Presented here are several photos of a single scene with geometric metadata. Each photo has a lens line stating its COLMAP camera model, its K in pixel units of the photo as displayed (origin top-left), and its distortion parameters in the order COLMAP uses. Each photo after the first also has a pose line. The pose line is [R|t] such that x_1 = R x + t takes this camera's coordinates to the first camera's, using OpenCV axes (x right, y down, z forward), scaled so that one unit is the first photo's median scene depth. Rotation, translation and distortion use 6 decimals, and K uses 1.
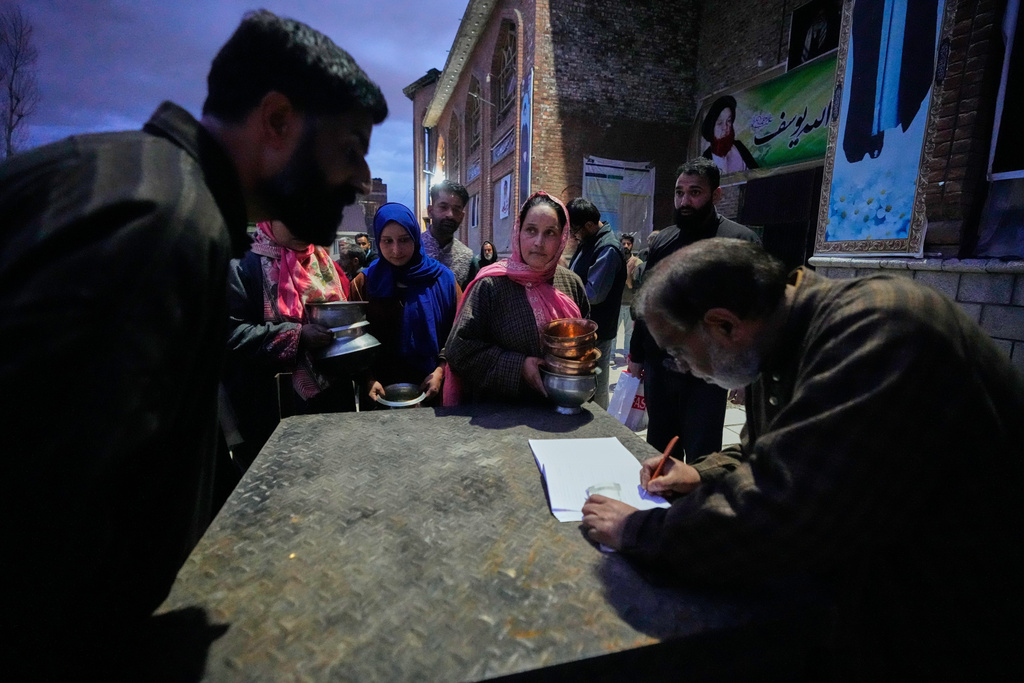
lens RADIAL K [[459.5, 0, 512.5], [0, 459.5, 338.7], [0, 0, 1]] dist [-0.005609, 0.000510]
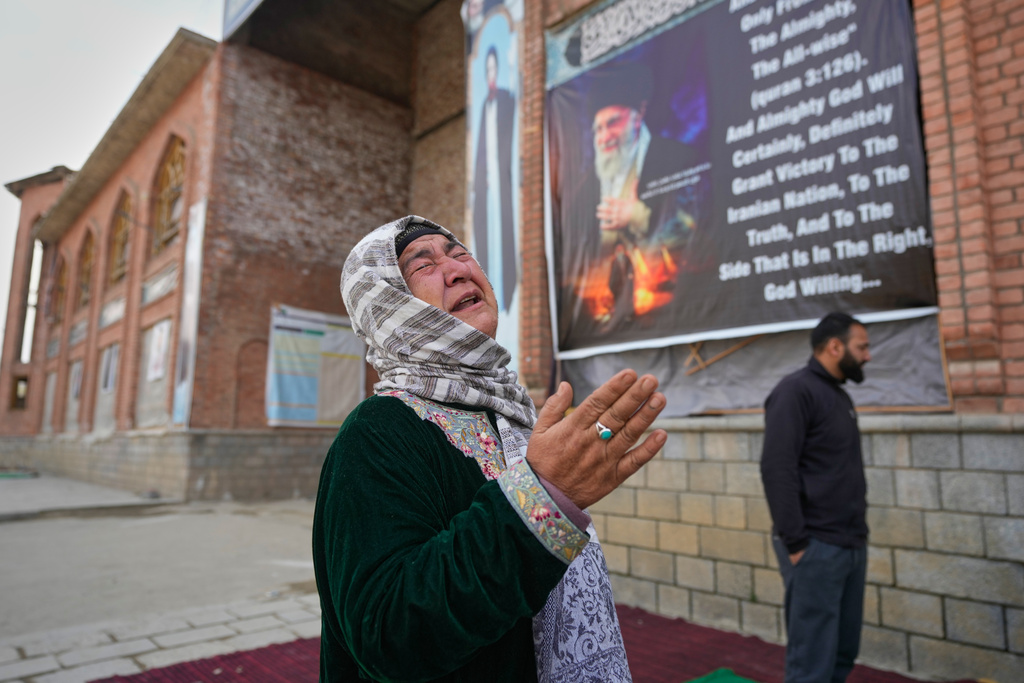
lens RADIAL K [[667.6, 0, 520.1], [0, 667.6, 340.2], [0, 0, 1]] dist [-0.004170, 0.005148]
pose [[0.895166, 0.045797, 0.443373, 0.030513], [0.096008, 0.951548, -0.292127, 0.034797], [-0.435270, 0.304069, 0.847397, -0.137265]]
